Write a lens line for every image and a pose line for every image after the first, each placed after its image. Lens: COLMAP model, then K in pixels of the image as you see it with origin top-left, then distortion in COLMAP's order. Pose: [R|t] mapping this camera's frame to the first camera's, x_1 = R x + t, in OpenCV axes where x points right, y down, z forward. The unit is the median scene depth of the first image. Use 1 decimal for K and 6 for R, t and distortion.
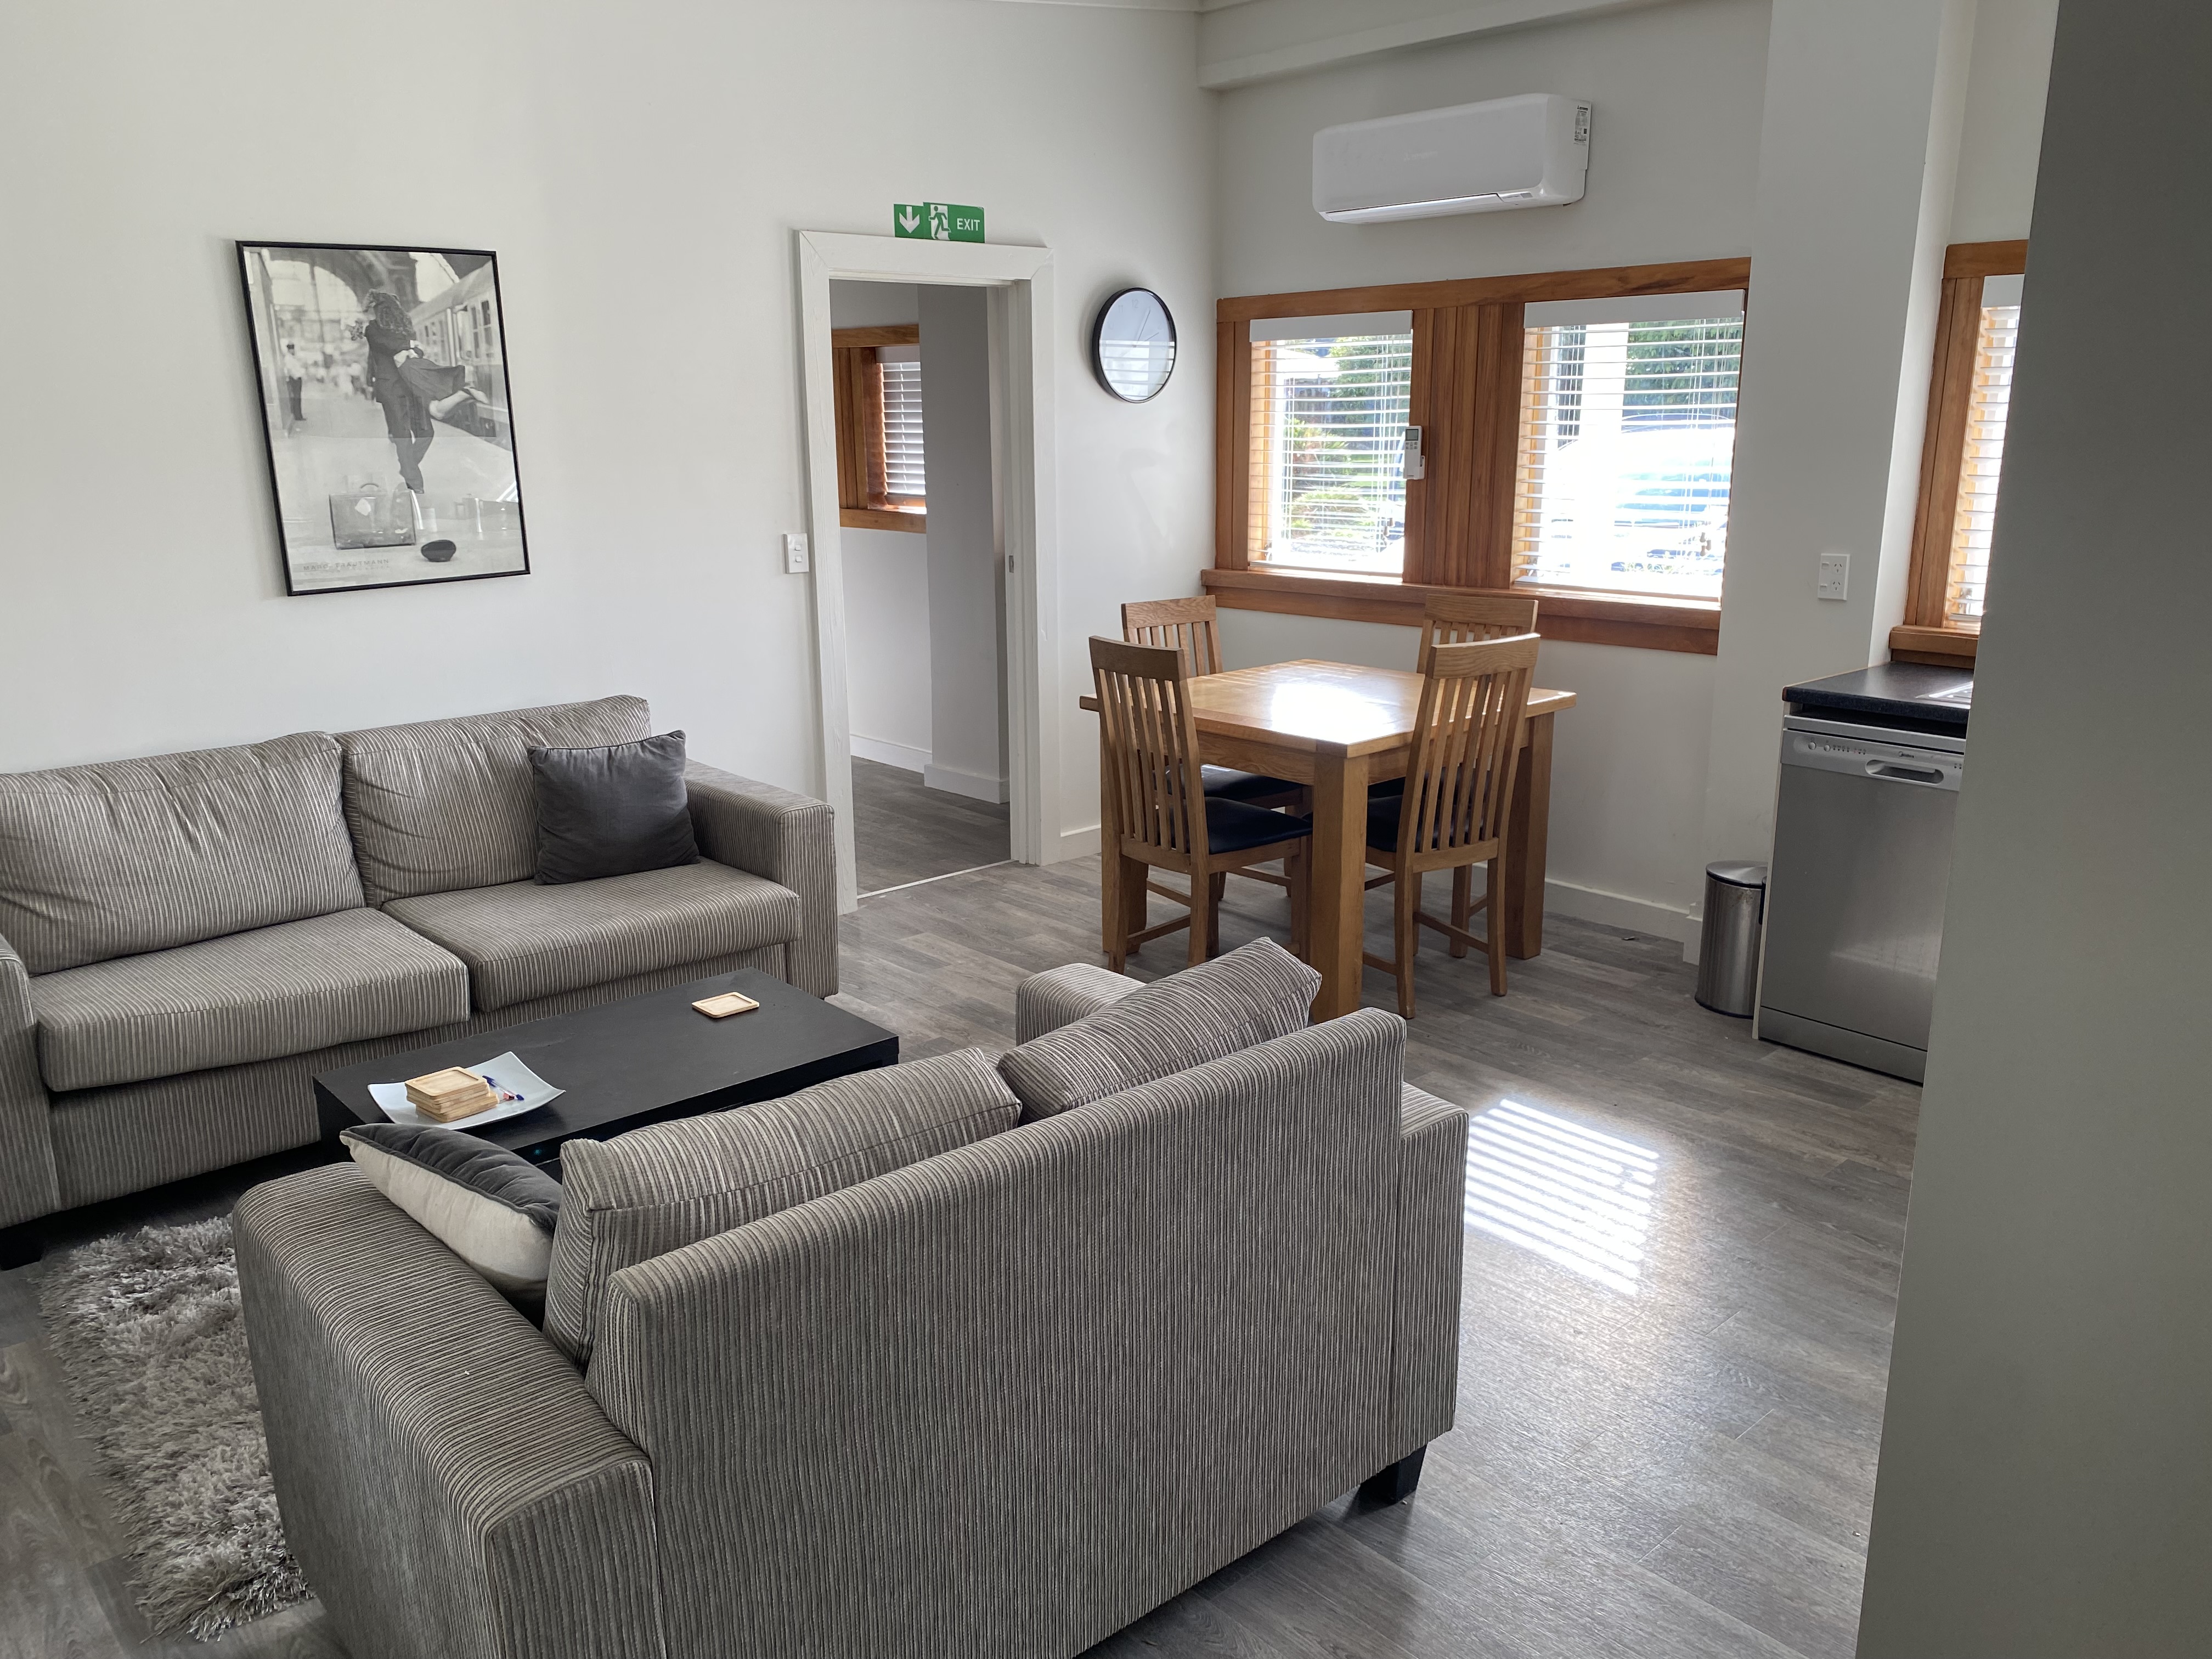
lens RADIAL K [[1664.1, 0, 1108.3], [0, 1664.1, 840.7], [0, 0, 1]] dist [0.004804, -0.016061]
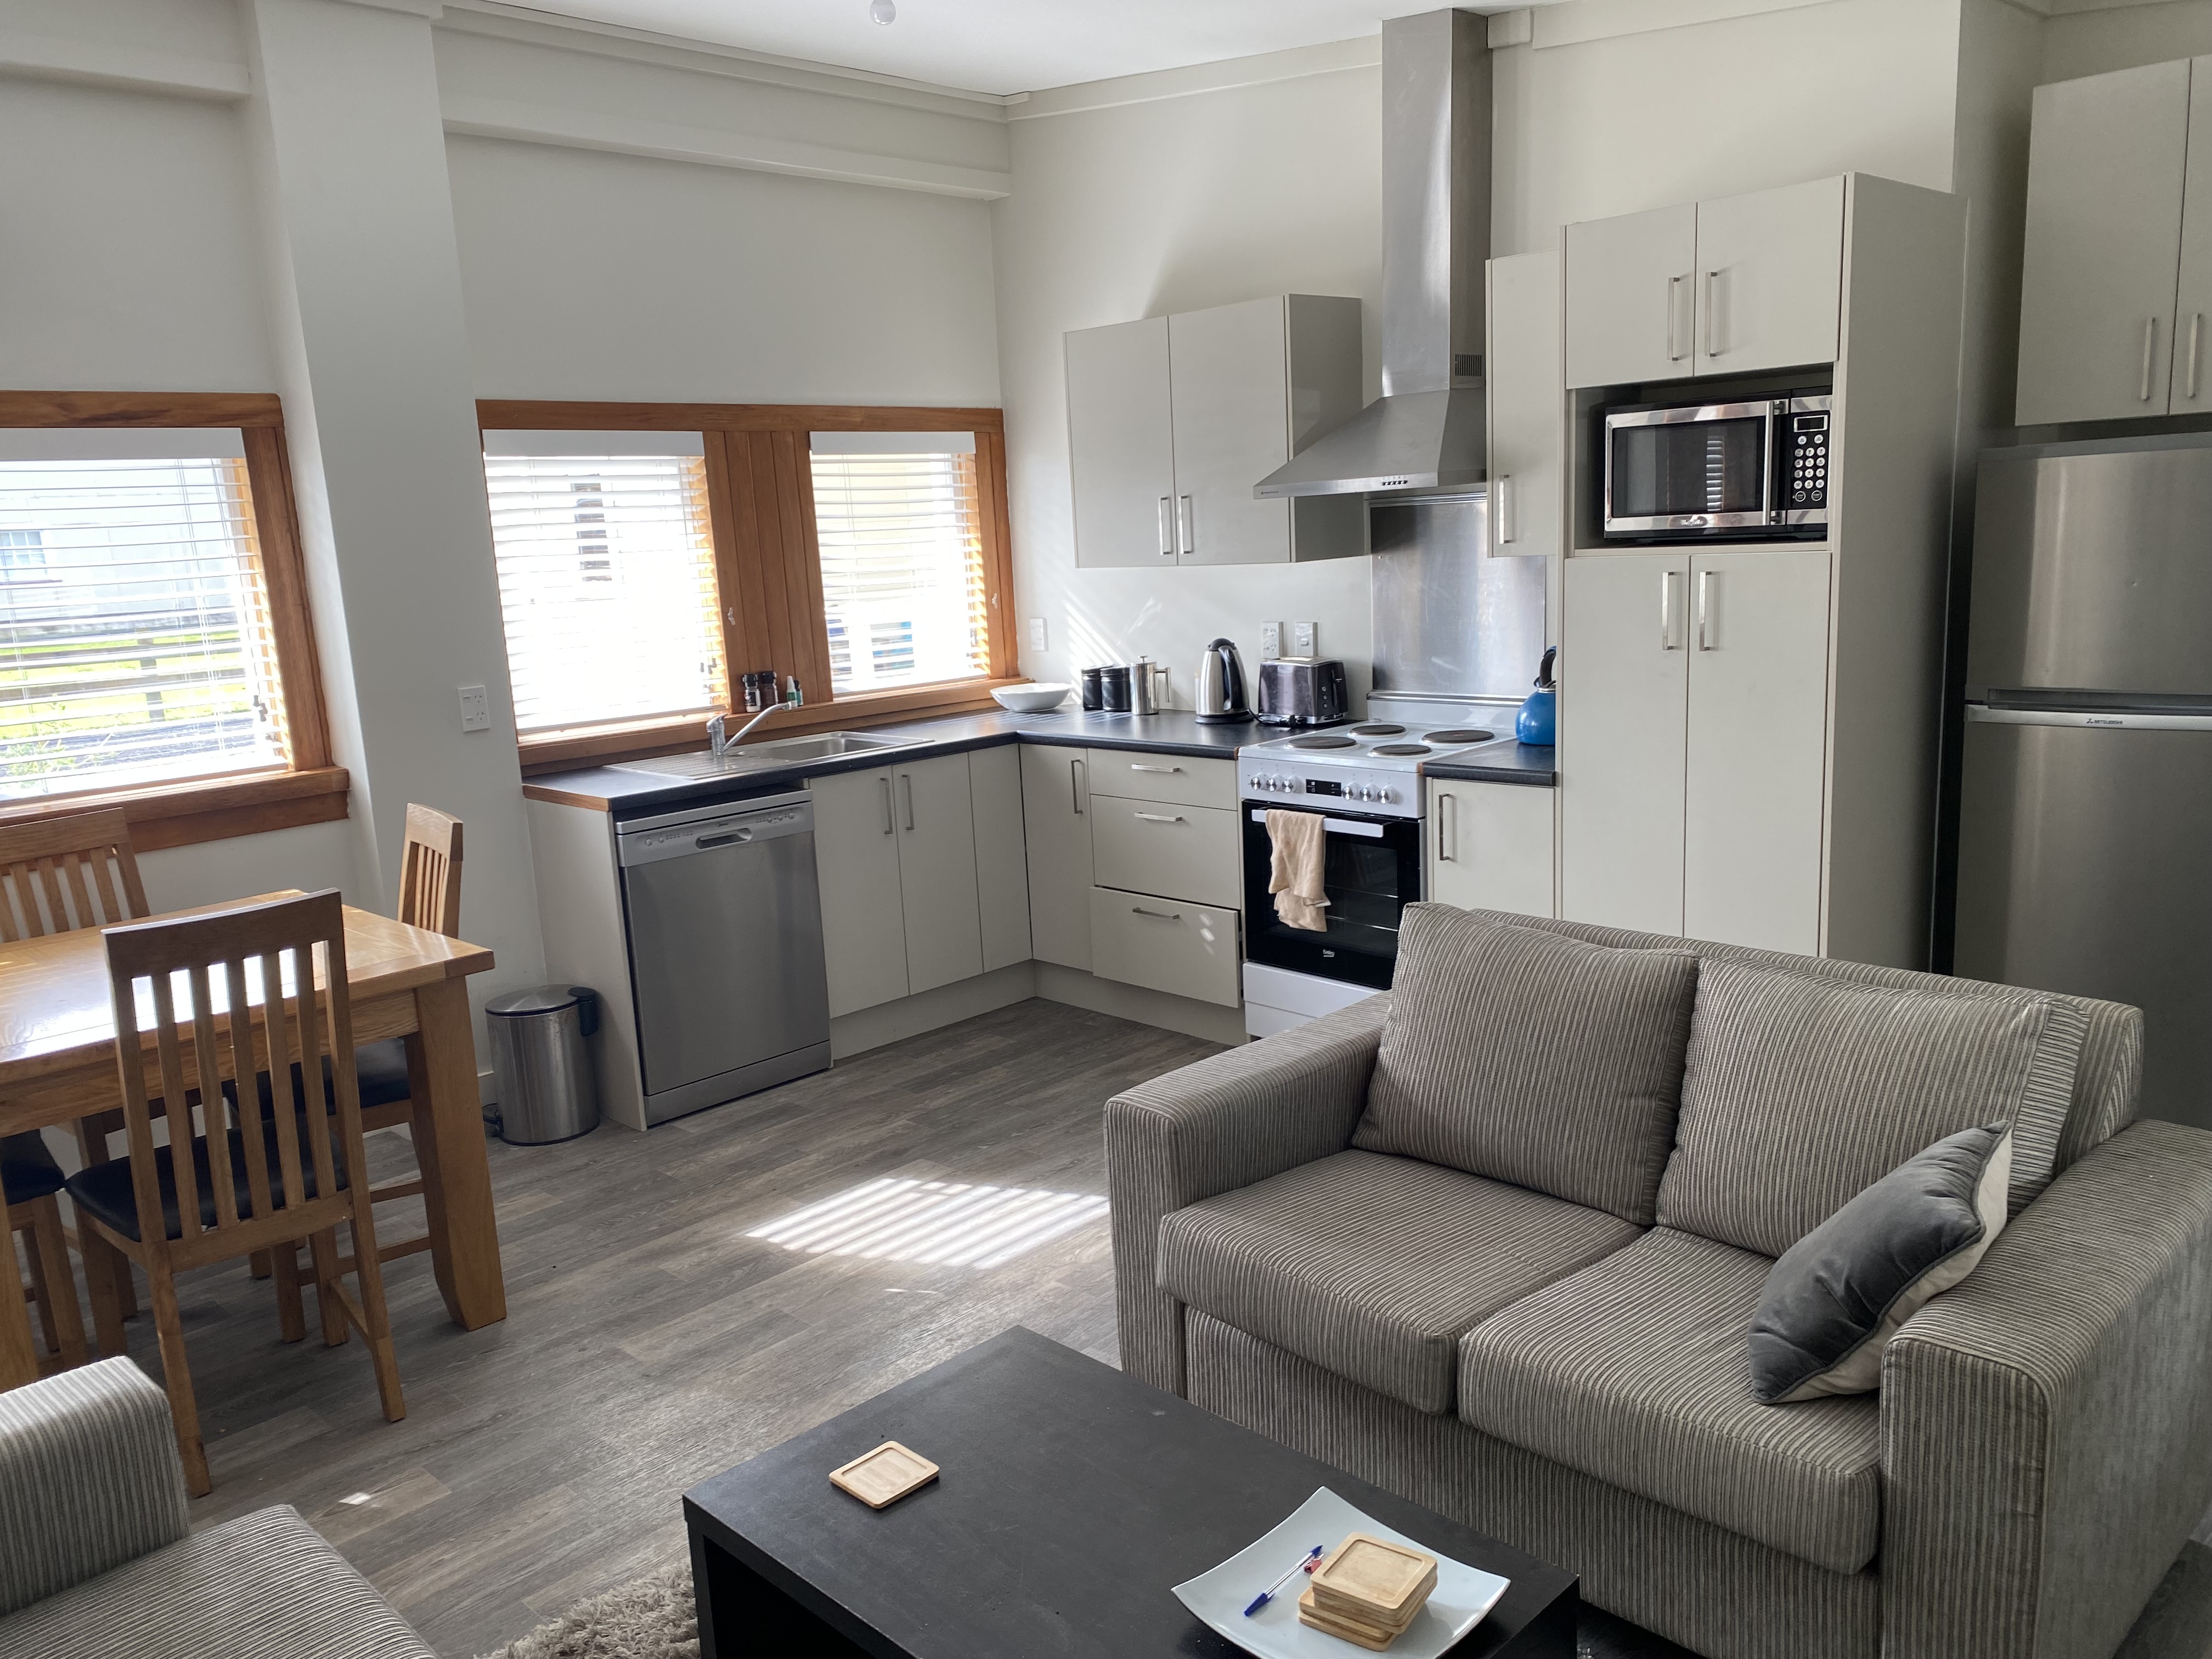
lens RADIAL K [[1664.1, 0, 1109.5], [0, 1664.1, 821.7], [0, 0, 1]] dist [0.004804, -0.016061]
pose [[-0.110489, -0.159057, 0.981067, -0.753888], [0.285844, 0.940319, 0.184642, -0.204332], [-0.951885, 0.300833, -0.058429, 0.838992]]
